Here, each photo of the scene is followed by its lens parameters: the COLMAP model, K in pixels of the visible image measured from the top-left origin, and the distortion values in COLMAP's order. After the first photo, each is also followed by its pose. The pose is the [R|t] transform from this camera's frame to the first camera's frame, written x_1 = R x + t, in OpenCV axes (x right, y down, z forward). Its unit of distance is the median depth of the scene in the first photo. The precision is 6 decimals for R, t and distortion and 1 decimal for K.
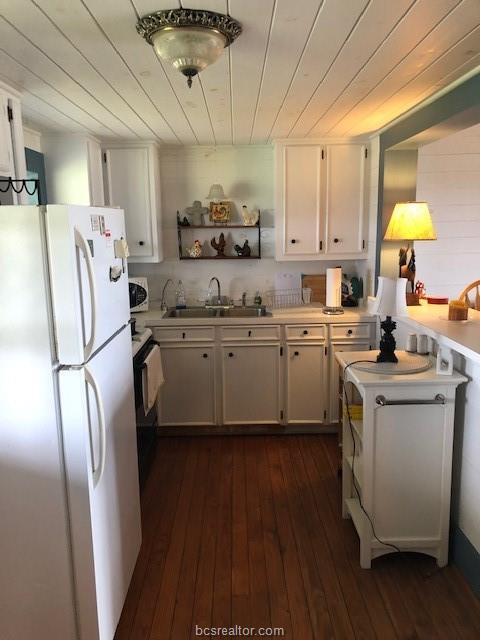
lens RADIAL K [[522.2, 0, 234.3], [0, 522.2, 319.5], [0, 0, 1]] dist [0.060169, -0.009471]
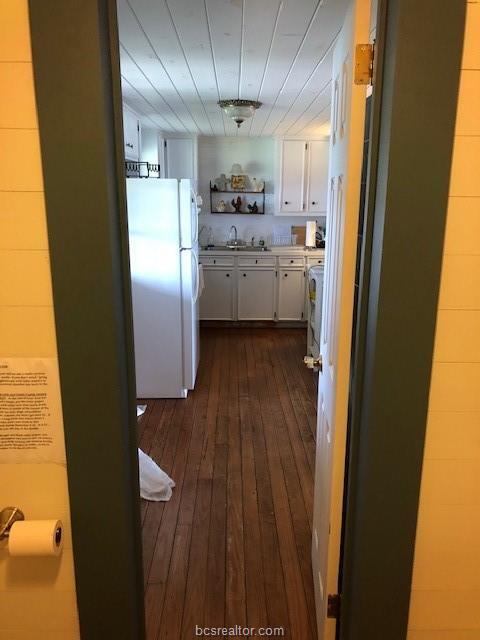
lens RADIAL K [[522.2, 0, 246.8], [0, 522.2, 322.5], [0, 0, 1]] dist [0.060169, -0.009471]
pose [[0.999260, 0.022463, 0.031209, -0.043428], [-0.024387, 0.997735, 0.062687, 0.108578], [-0.029730, -0.063401, 0.997545, -0.562743]]
